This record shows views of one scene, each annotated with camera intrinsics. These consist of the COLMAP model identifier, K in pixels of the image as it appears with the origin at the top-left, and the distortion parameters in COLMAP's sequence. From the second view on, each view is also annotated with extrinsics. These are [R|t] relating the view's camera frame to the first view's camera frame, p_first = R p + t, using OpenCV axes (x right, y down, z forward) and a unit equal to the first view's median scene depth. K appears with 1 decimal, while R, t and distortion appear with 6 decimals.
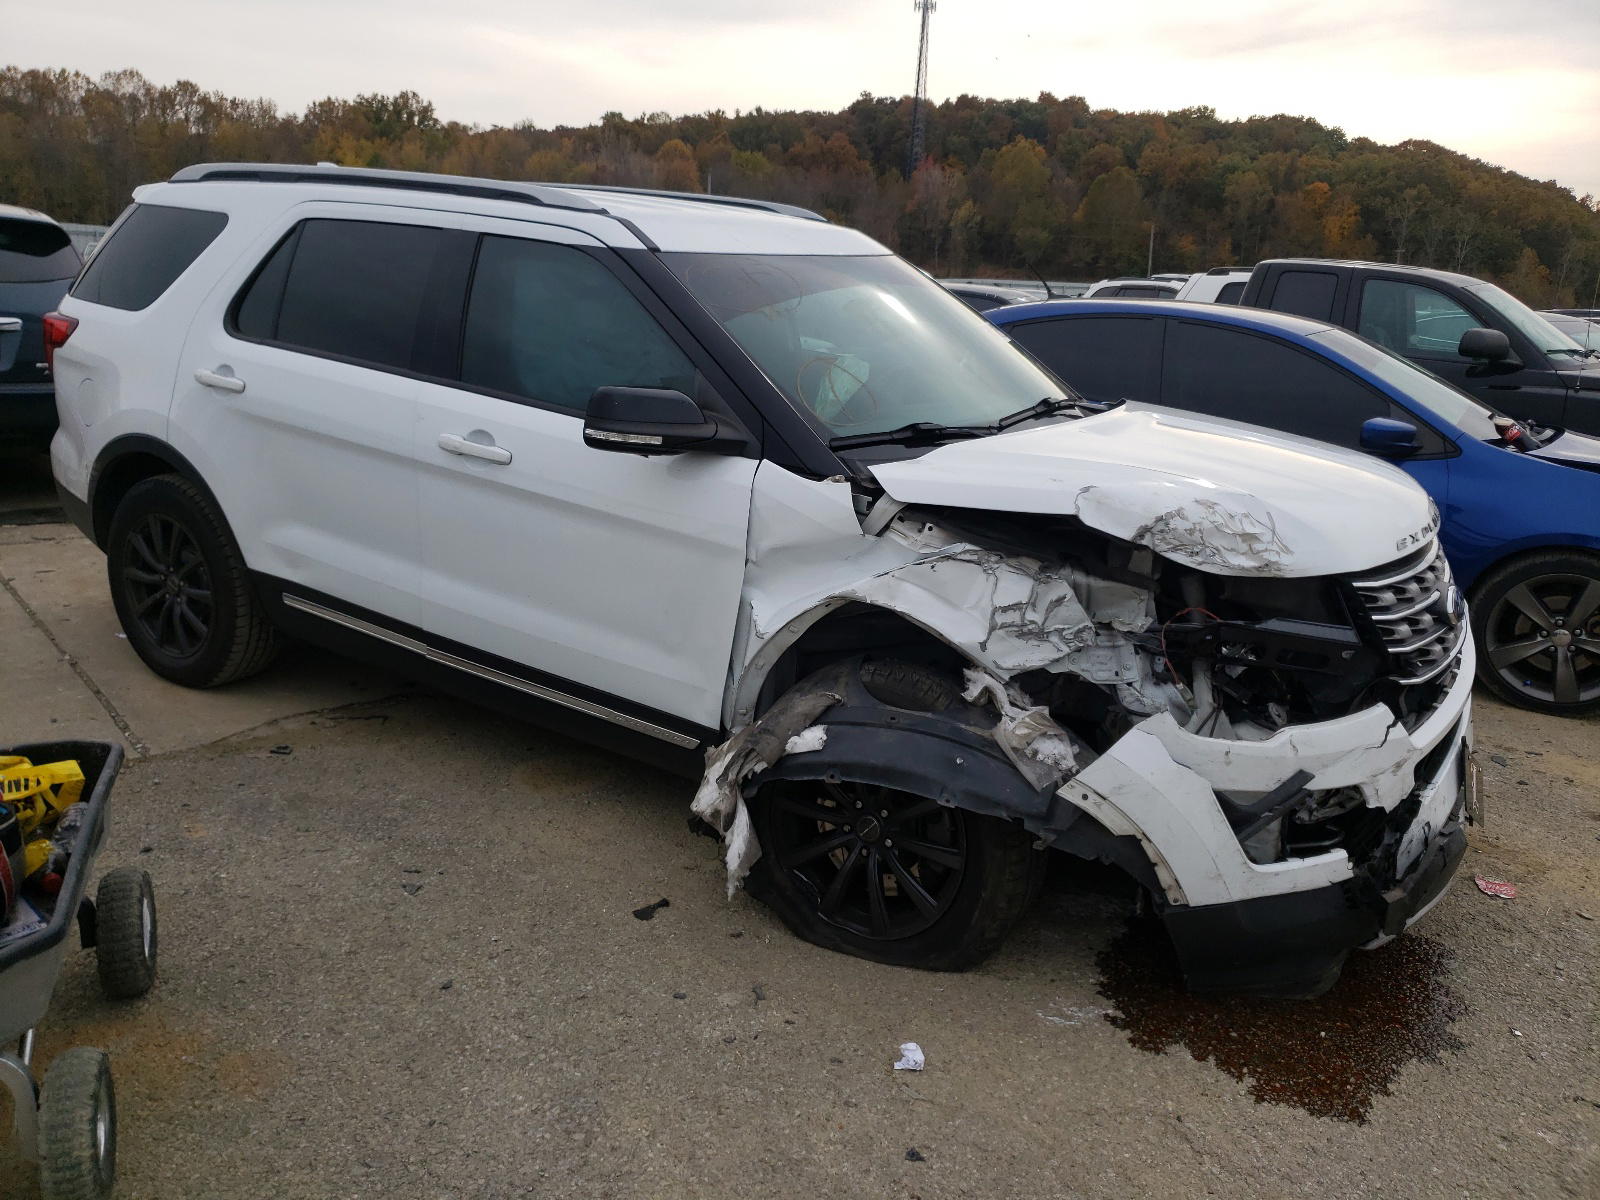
lens RADIAL K [[1391.6, 0, 800.0], [0, 1391.6, 600.0], [0, 0, 1]] dist [-0.021276, 0.077488]
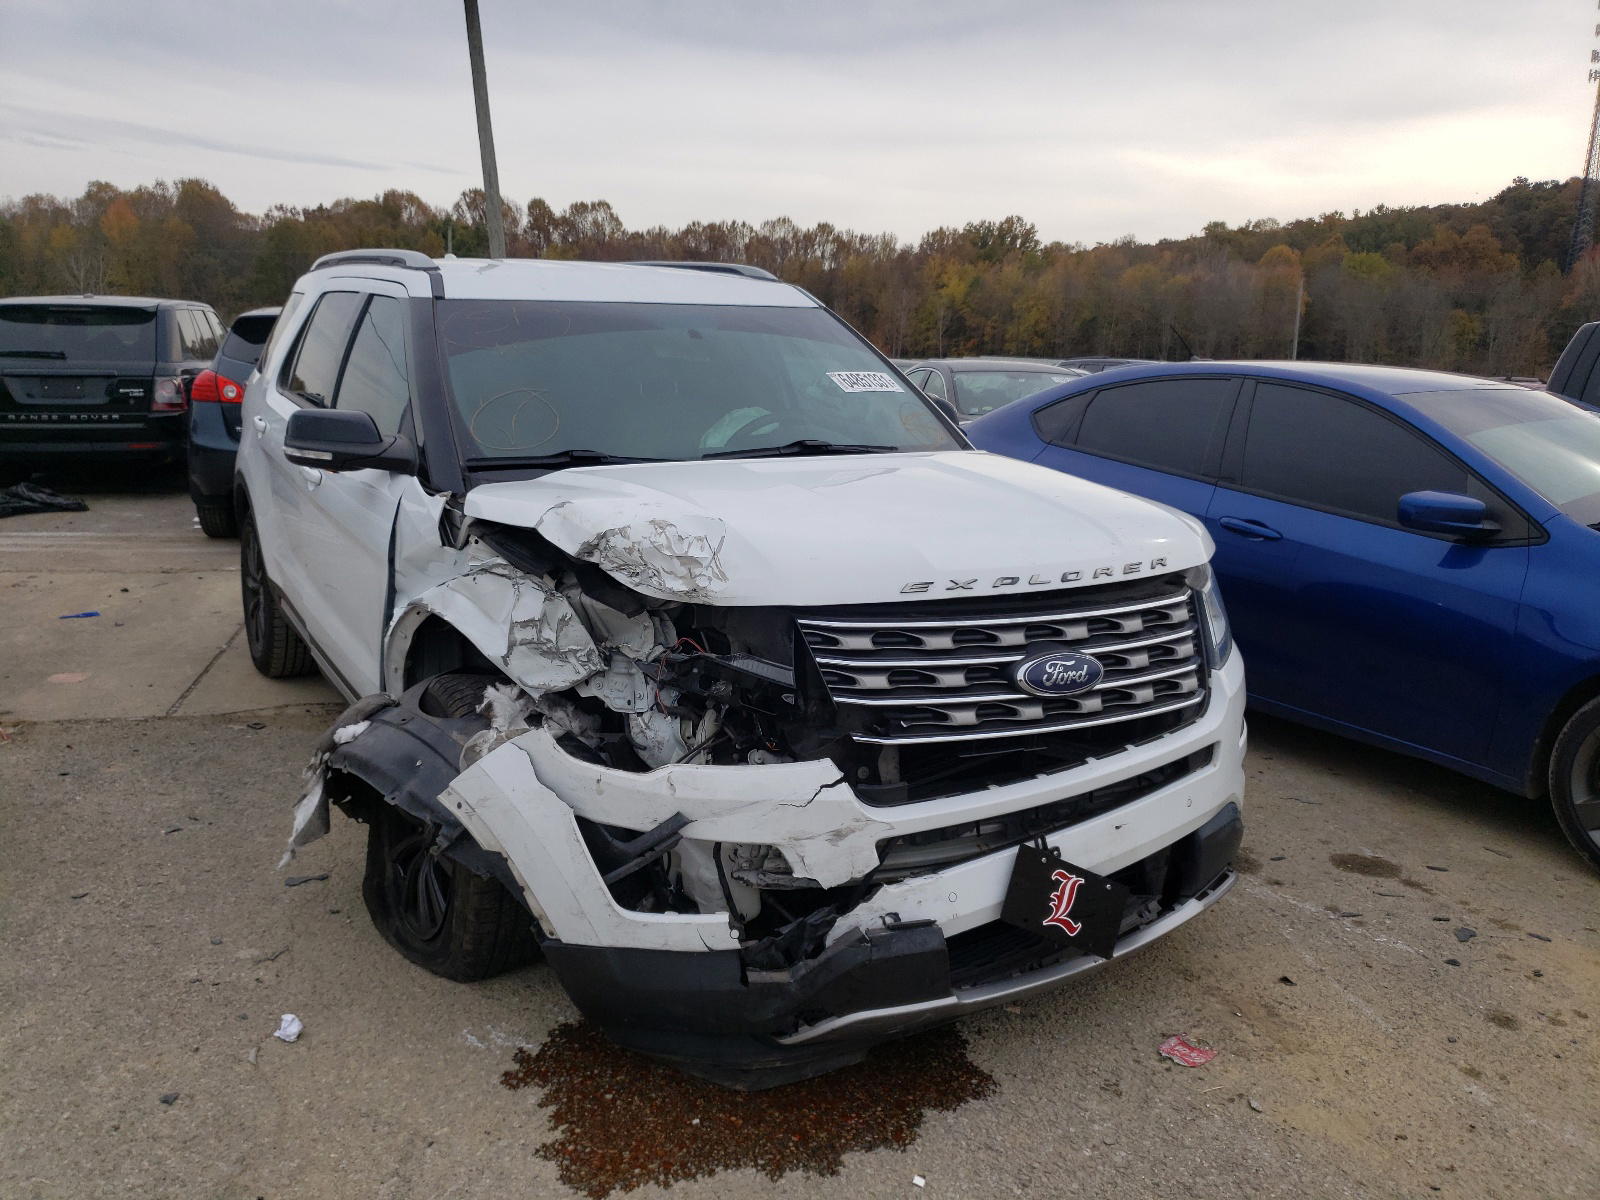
lens RADIAL K [[1396.6, 0, 800.0], [0, 1396.6, 600.0], [0, 0, 1]] dist [-0.007156, 0.072834]
pose [[0.866034, 0.062673, -0.496041, 0.499776], [-0.106384, 0.992493, -0.060337, 0.017453], [0.488536, 0.105025, 0.866200, 0.132733]]
